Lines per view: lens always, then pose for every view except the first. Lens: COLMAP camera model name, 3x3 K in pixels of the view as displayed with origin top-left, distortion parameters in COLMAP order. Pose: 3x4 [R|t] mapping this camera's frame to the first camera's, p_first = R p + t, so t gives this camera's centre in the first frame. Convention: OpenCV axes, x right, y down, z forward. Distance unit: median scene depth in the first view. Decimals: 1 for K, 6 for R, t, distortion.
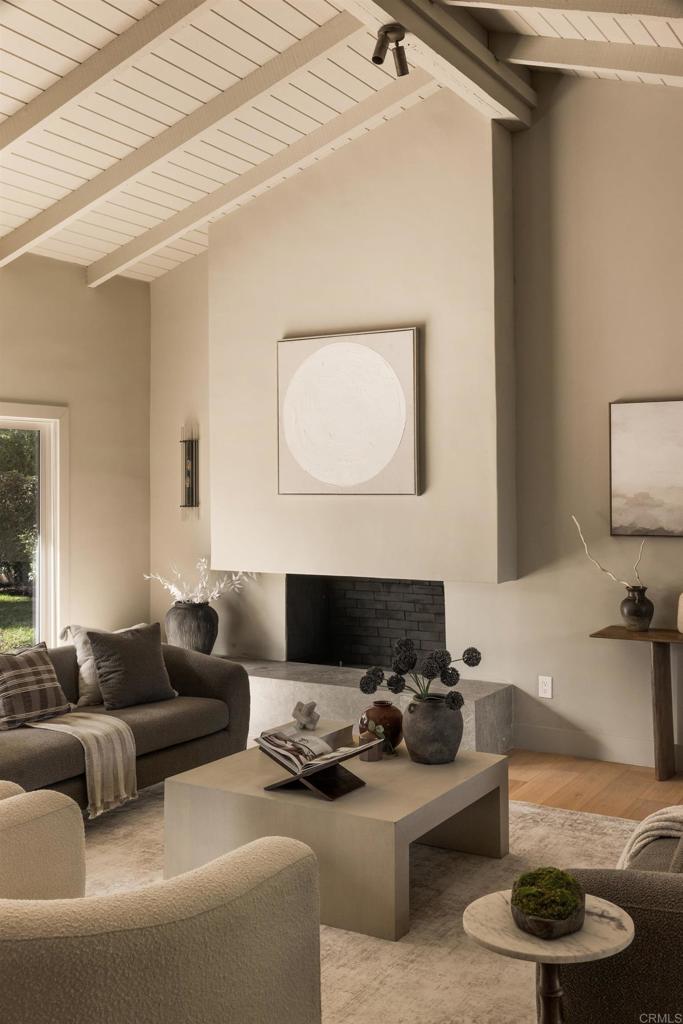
lens RADIAL K [[1033.8, 0, 340.7], [0, 1033.8, 475.8], [0, 0, 1]] dist [0.071867, -0.016423]
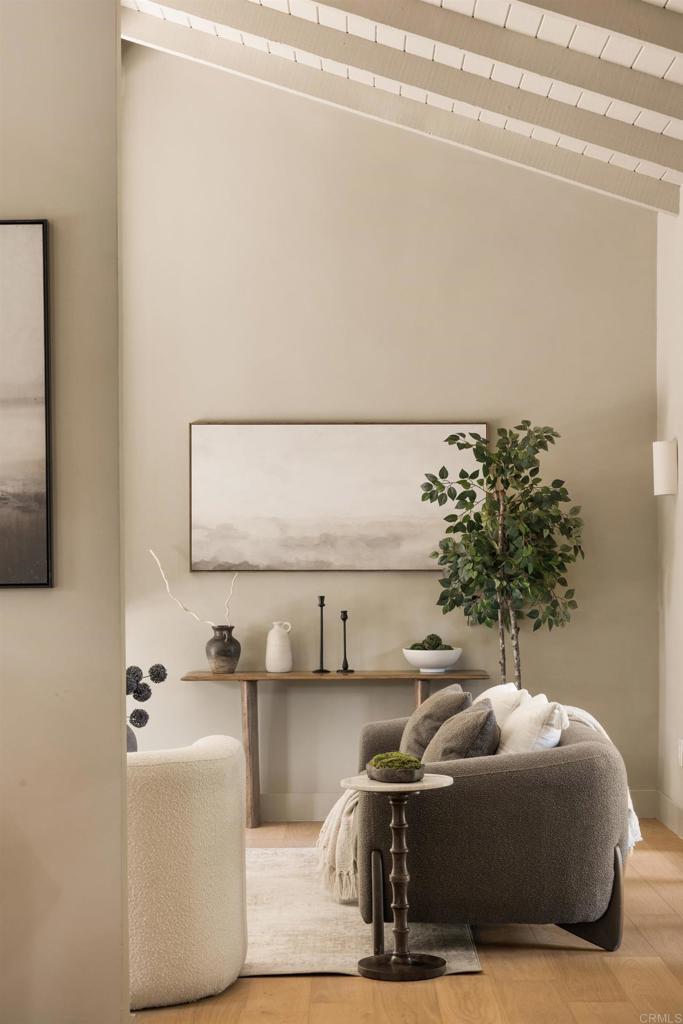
lens RADIAL K [[1930.3, 0, 341.5], [0, 1930.3, 512.0], [0, 0, 1]] dist [-0.014536, -0.030425]
pose [[0.854843, 0.016842, 0.518614, -0.496888], [-0.006838, 0.999752, -0.021196, 0.040678], [-0.518842, 0.014573, 0.854746, -0.496657]]
